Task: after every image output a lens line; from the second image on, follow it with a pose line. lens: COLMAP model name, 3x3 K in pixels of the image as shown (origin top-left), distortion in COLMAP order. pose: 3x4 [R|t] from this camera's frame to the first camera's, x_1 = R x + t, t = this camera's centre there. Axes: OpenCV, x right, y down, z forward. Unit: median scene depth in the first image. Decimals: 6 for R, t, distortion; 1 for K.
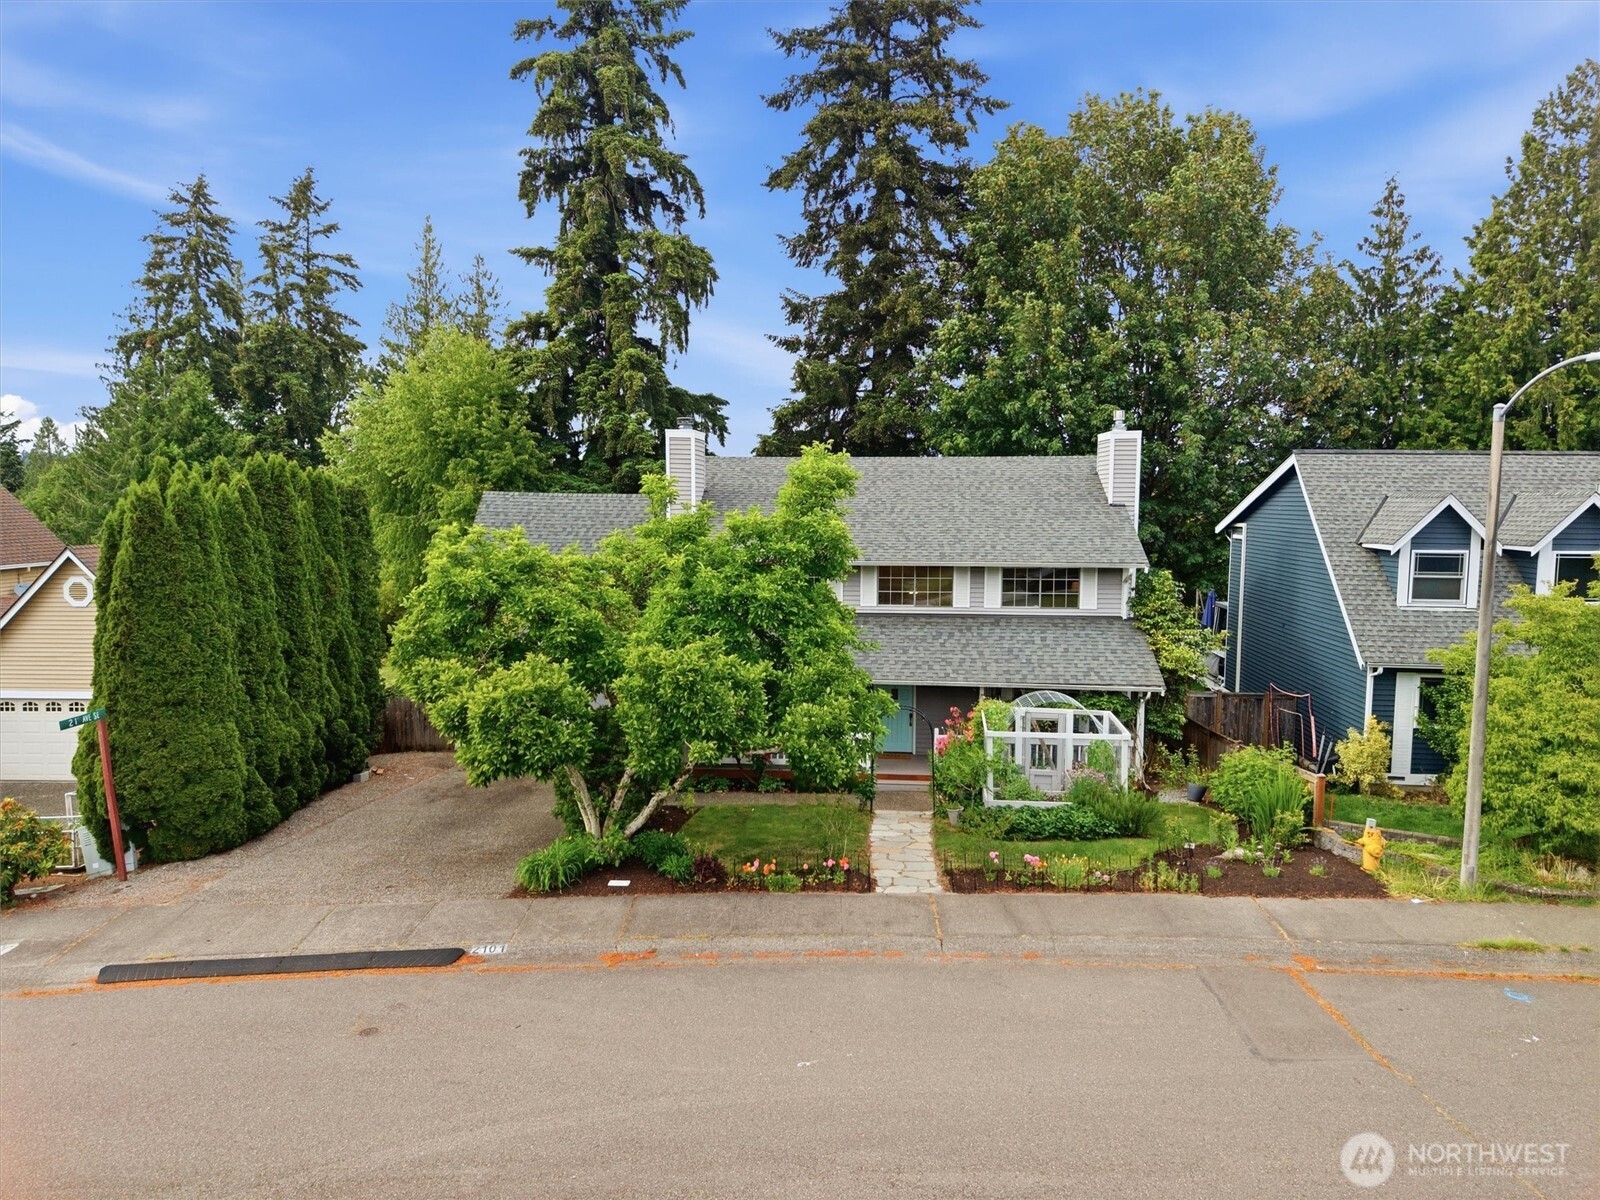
lens RADIAL K [[1101.5, 0, 800.0], [0, 1101.5, 600.0], [0, 0, 1]] dist [0.014706, -0.001065]
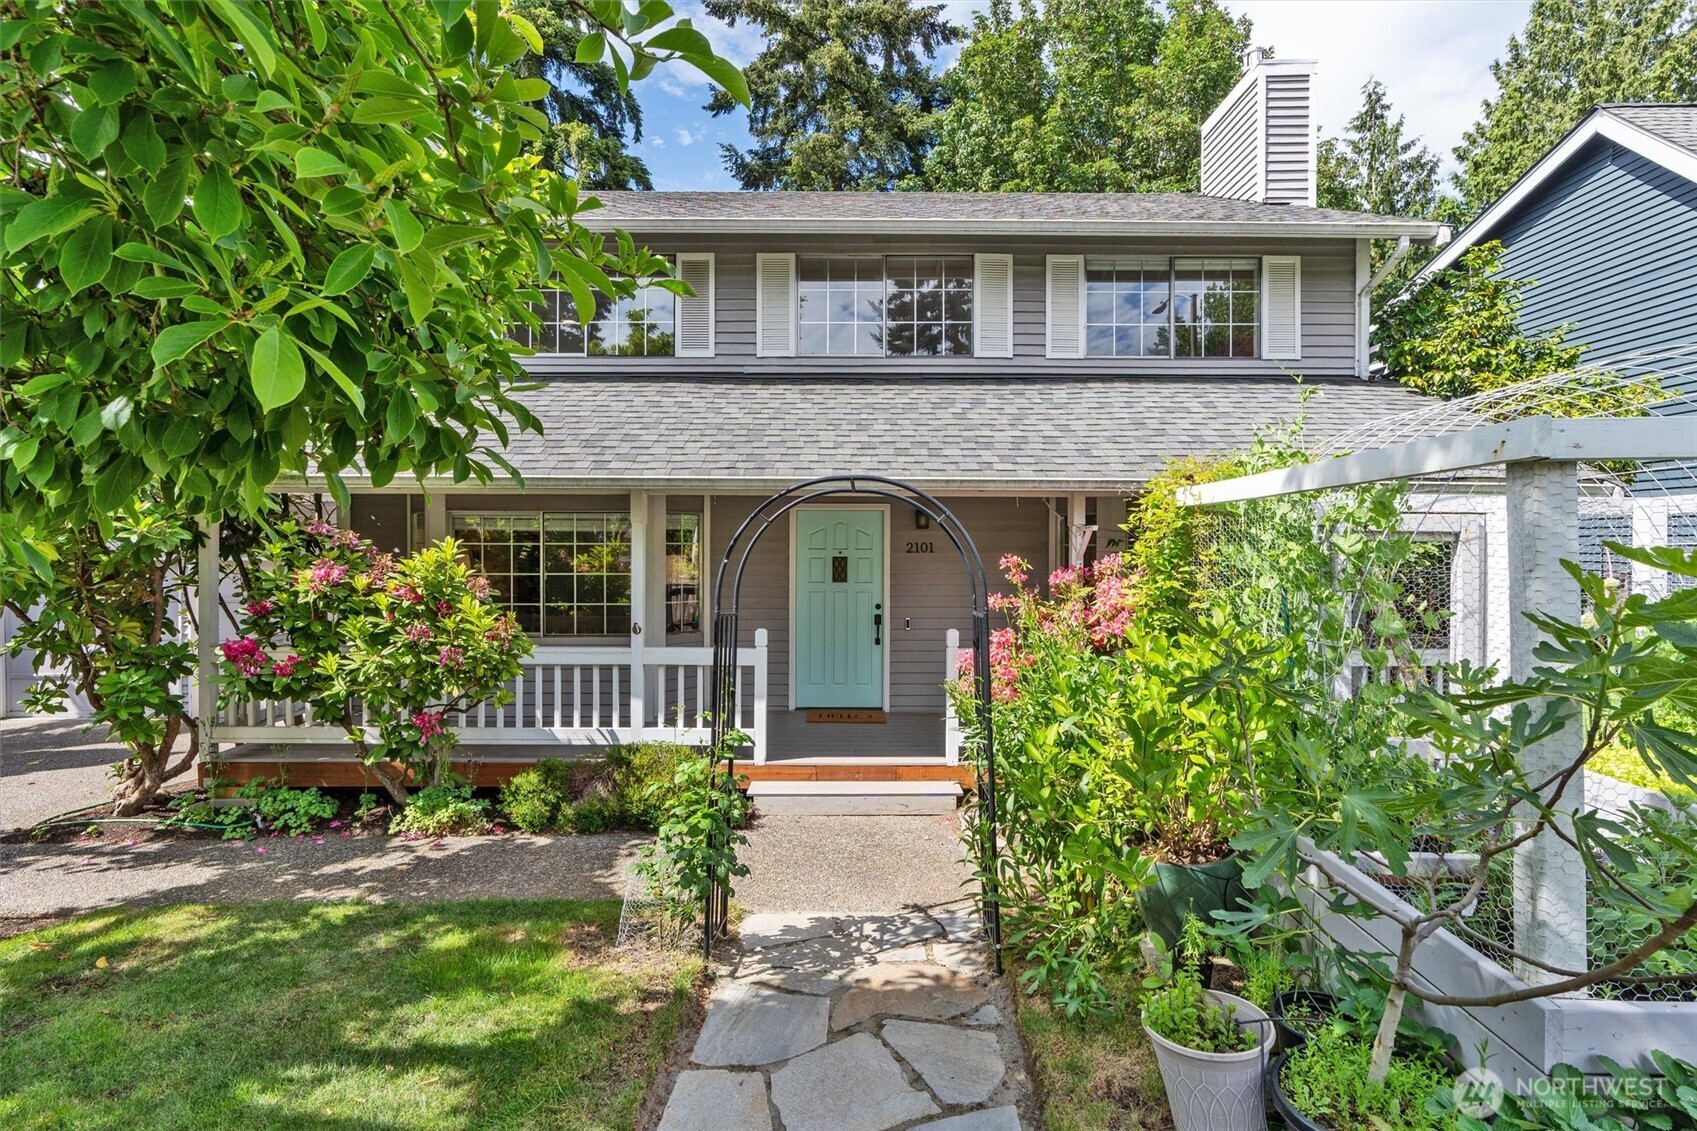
lens RADIAL K [[800.3, 0, 846.4], [0, 800.3, 545.8], [0, 0, 1]] dist [0.002104, 0.000726]
pose [[0.997480, -0.006641, 0.070634, 0.037982], [0.013095, 0.995737, -0.091307, 0.059338], [-0.069726, 0.092002, 0.993315, 0.392259]]
